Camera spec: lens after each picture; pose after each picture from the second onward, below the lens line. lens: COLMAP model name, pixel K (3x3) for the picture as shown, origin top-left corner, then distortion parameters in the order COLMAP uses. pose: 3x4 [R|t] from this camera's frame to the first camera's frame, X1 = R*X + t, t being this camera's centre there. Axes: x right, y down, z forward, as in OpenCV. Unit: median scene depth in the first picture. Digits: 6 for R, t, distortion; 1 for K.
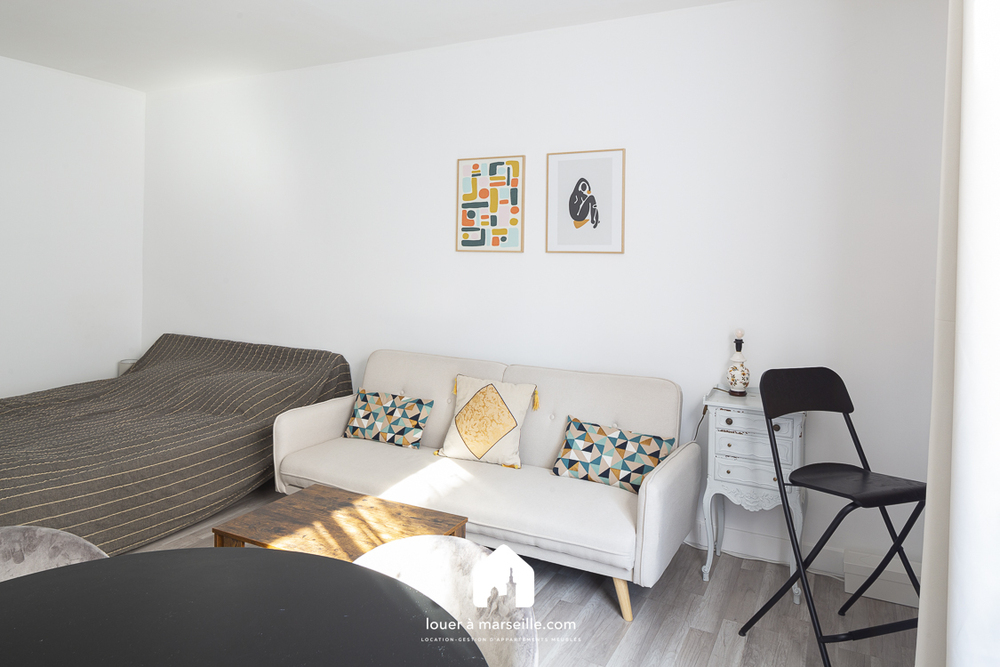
lens RADIAL K [[679.2, 0, 497.2], [0, 679.2, 256.7], [0, 0, 1]] dist [-0.015307, 0.005081]
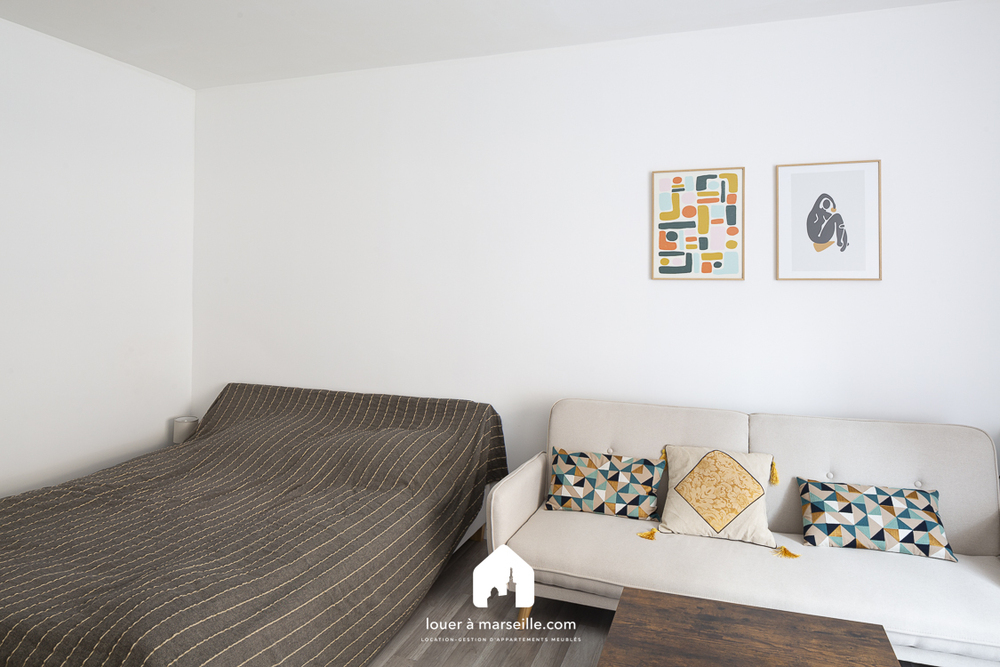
lens RADIAL K [[679.2, 0, 504.6], [0, 679.2, 275.1], [0, 0, 1]] dist [-0.015307, 0.005081]
pose [[0.990348, -0.010161, 0.138229, -0.390630], [0.011663, 0.999881, -0.010061, -0.007889], [-0.138110, 0.011576, 0.990349, 0.200109]]
